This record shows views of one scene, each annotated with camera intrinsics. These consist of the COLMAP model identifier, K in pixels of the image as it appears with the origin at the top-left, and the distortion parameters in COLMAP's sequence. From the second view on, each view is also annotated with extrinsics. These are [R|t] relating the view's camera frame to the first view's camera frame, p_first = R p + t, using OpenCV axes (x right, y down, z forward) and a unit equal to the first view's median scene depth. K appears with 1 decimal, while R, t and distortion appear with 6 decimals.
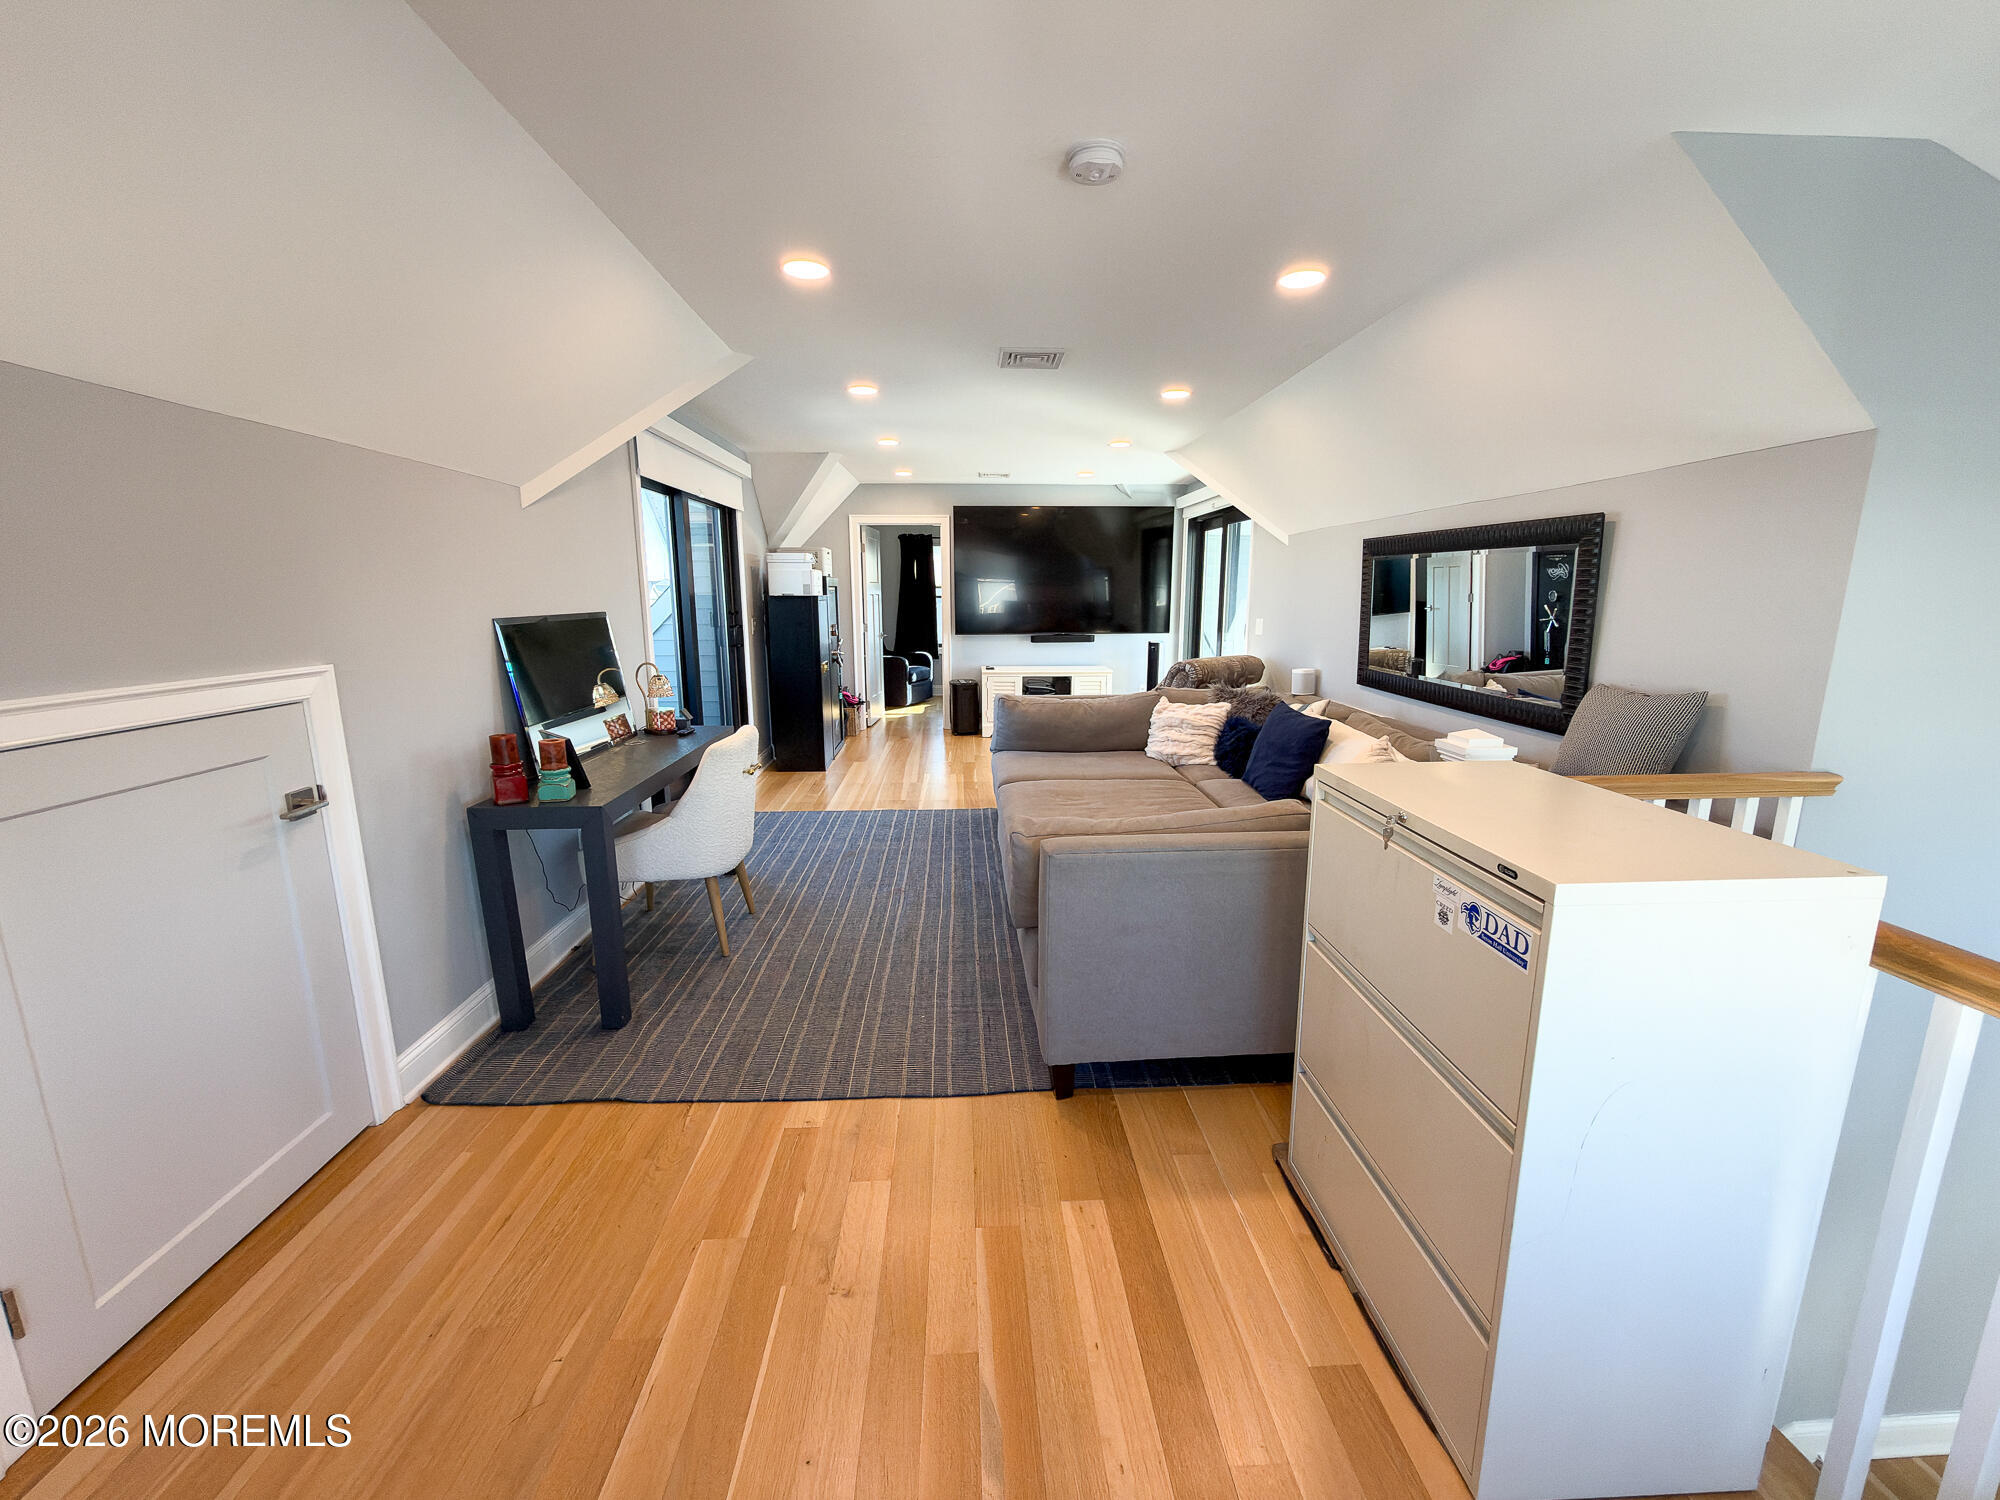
lens RADIAL K [[797.8, 0, 1004.5], [0, 797.8, 747.1], [0, 0, 1]] dist [-0.000744, 0.000408]
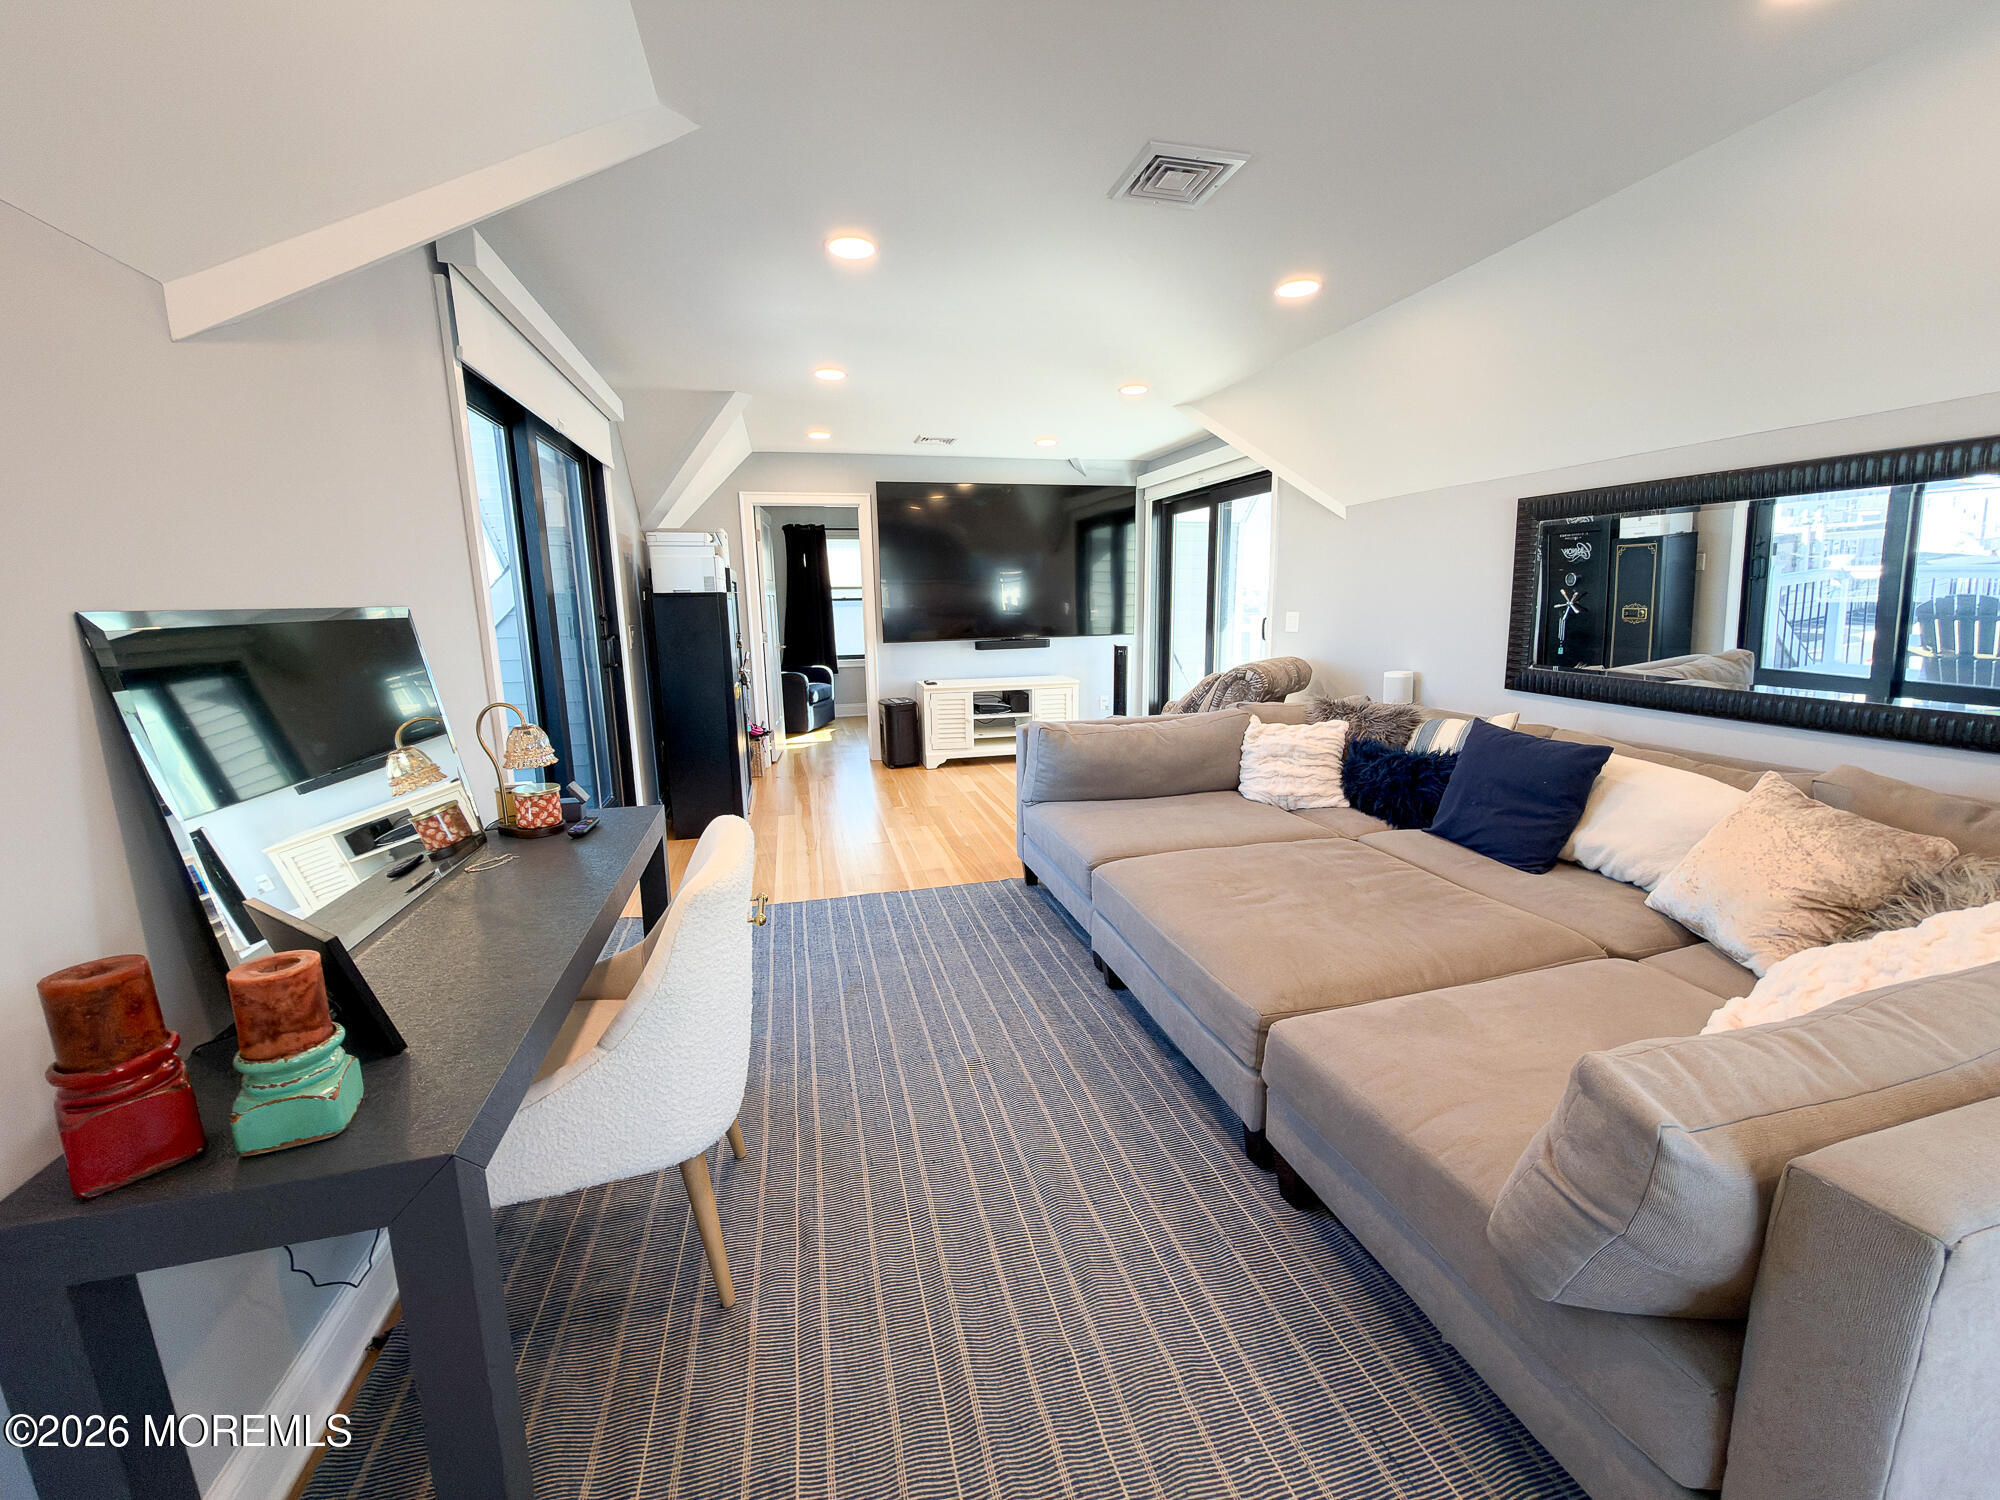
lens RADIAL K [[797.8, 0, 999.9], [0, 797.8, 746.0], [0, 0, 1]] dist [-0.000744, 0.000408]
pose [[0.980550, -0.052930, 0.188996, -0.135150], [0.055110, 0.998460, -0.006297, -0.033875], [-0.188371, 0.016590, 0.981958, 0.251953]]
